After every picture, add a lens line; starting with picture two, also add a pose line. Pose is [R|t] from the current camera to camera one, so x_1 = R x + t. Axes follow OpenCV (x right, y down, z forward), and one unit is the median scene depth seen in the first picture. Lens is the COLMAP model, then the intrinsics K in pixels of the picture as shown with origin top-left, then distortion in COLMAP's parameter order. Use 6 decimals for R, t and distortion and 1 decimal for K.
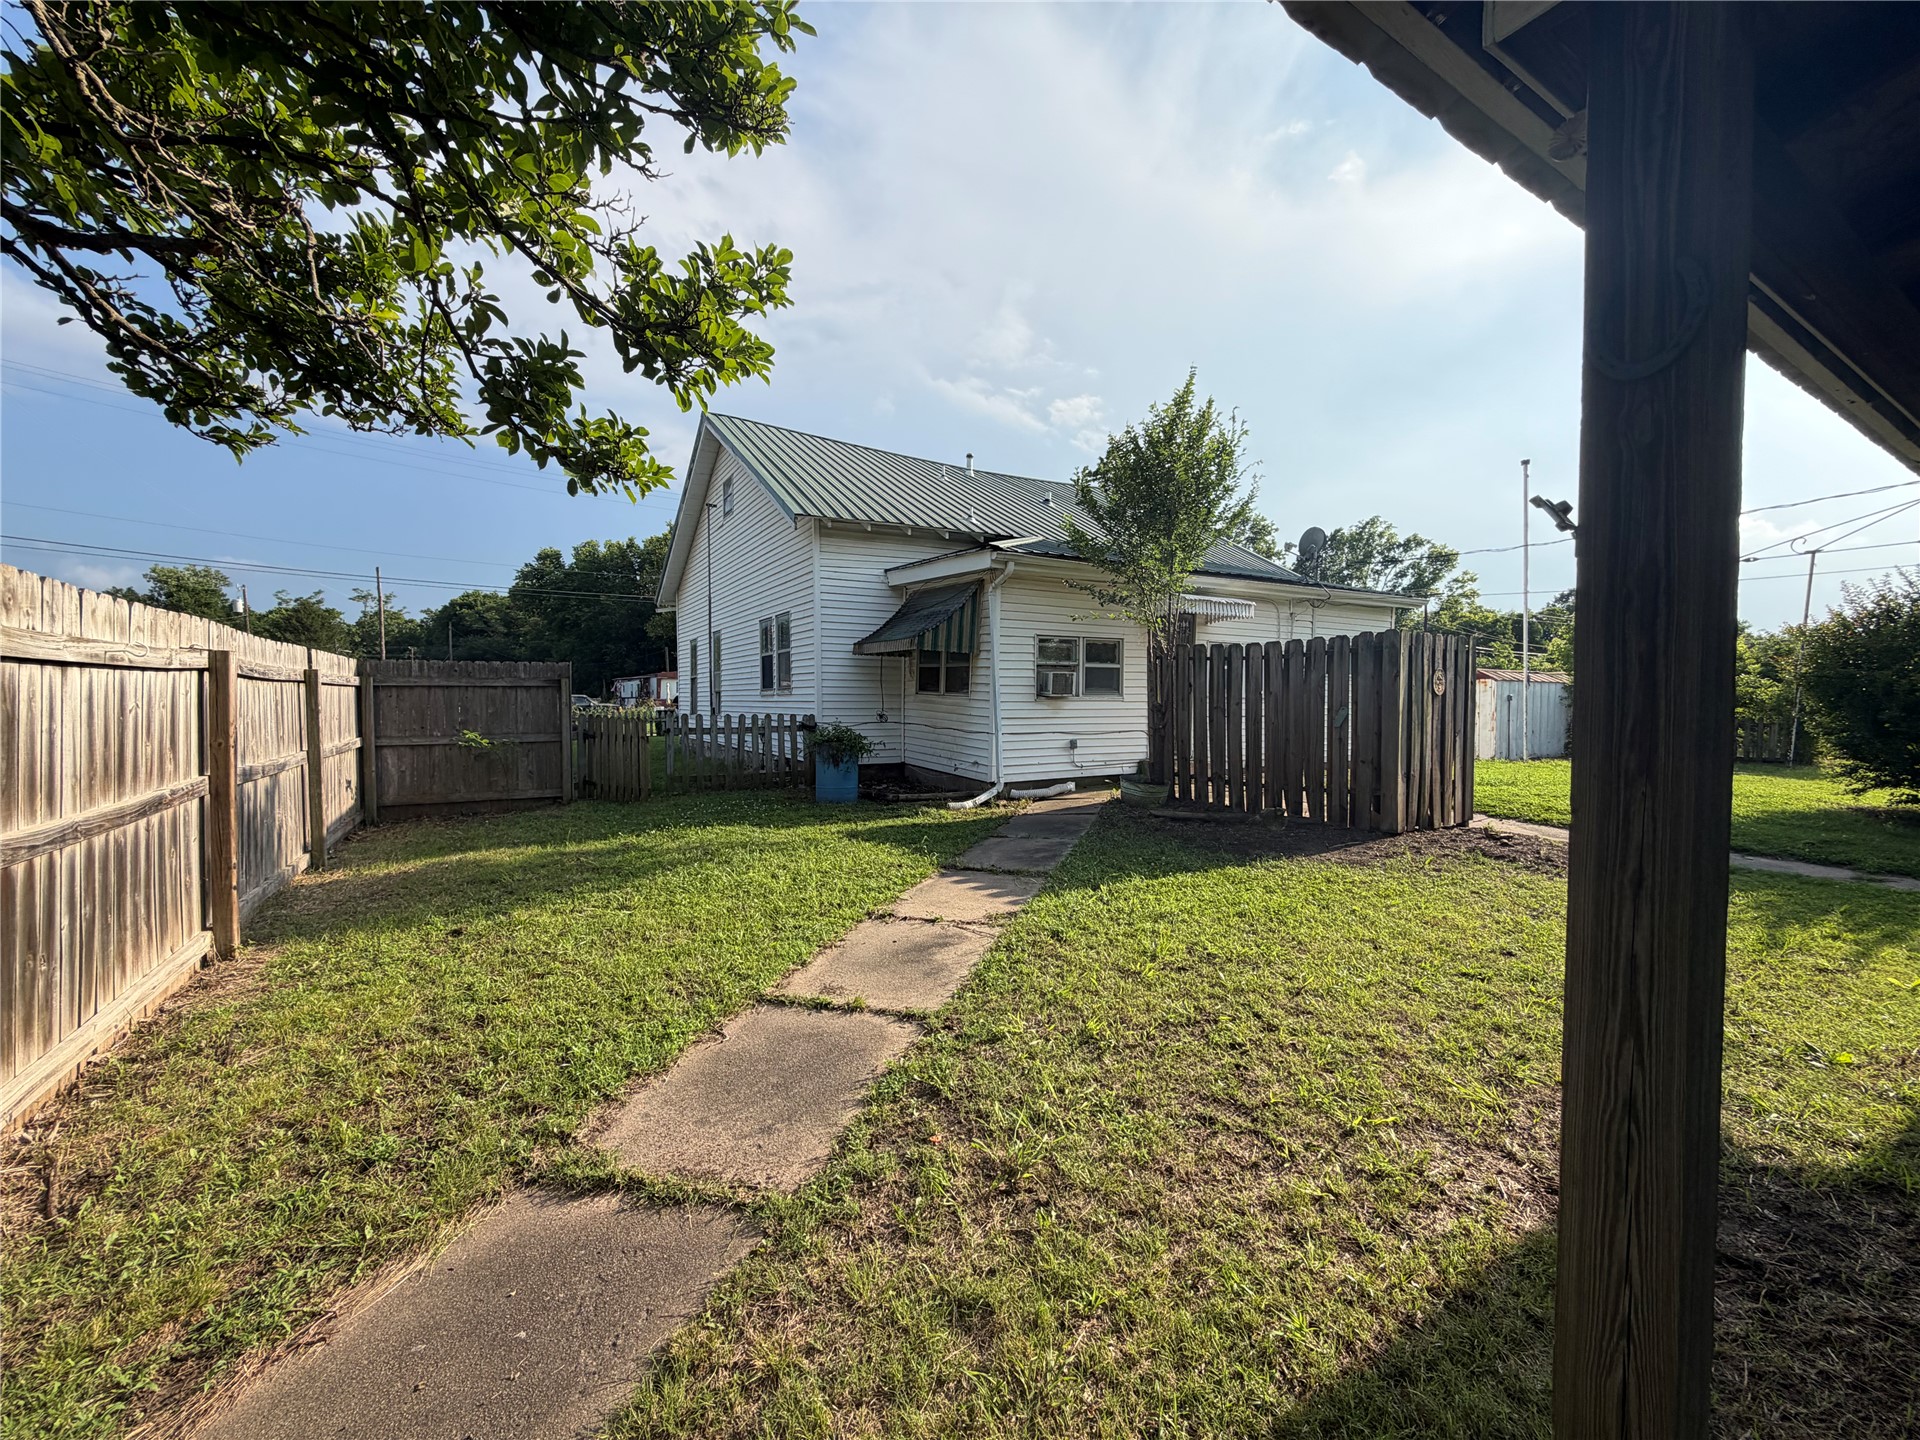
lens RADIAL K [[764.5, 0, 953.2], [0, 764.5, 722.5], [0, 0, 1]] dist [-0.002520, 0.000171]
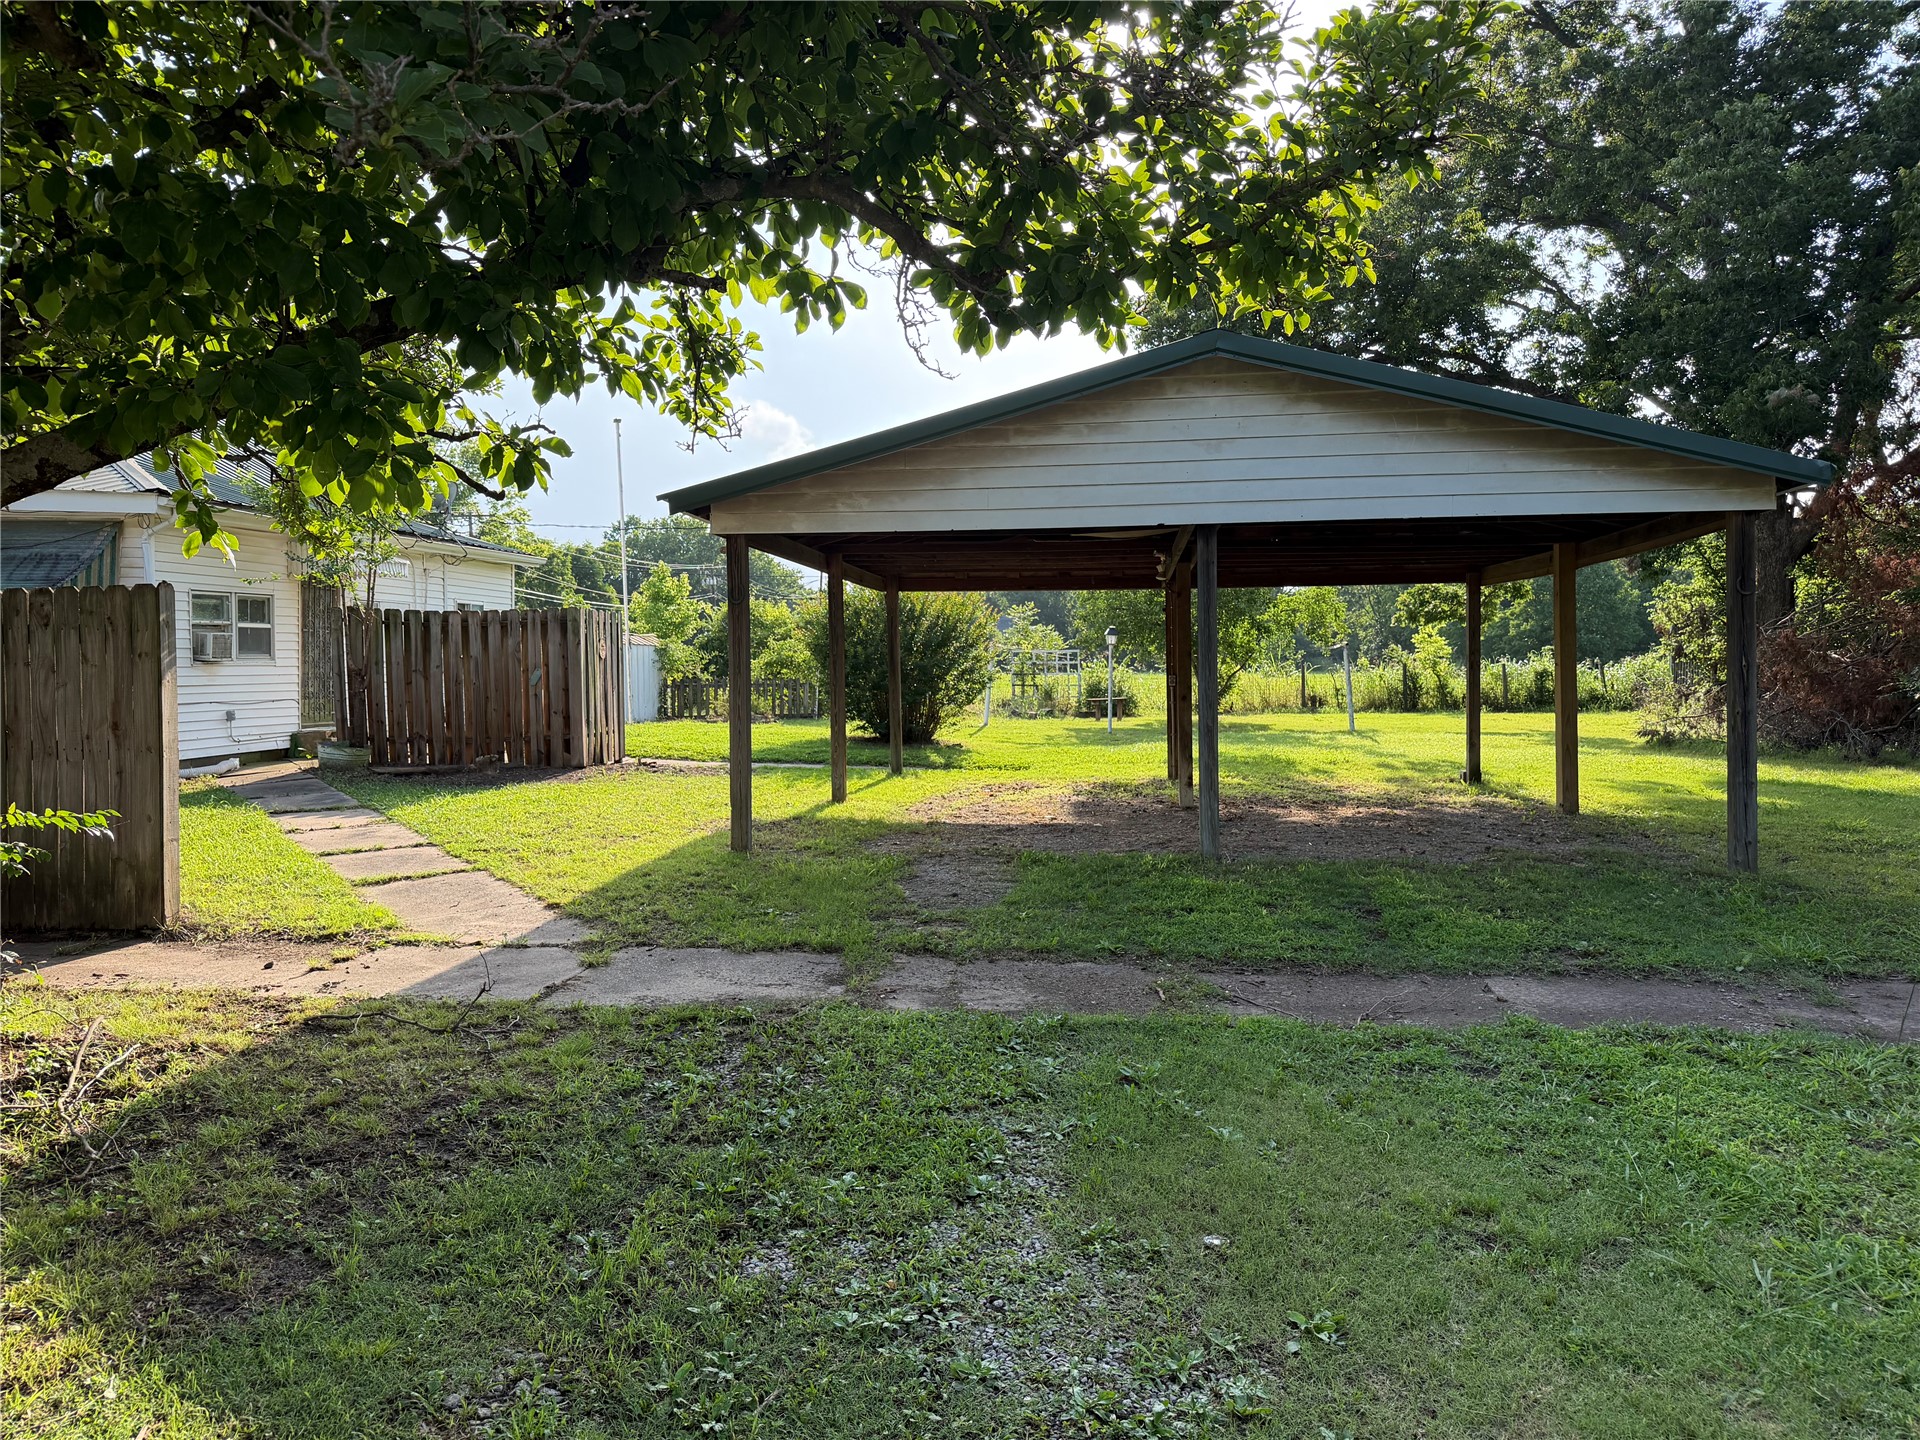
lens RADIAL K [[1347.8, 0, 959.8], [0, 1347.8, 721.3], [0, 0, 1]] dist [0.055243, -0.045098]
pose [[0.605039, -0.040046, 0.795188, -0.576547], [0.030524, 0.999167, 0.027094, 0.018403], [-0.795610, 0.007879, 0.605757, -0.604186]]
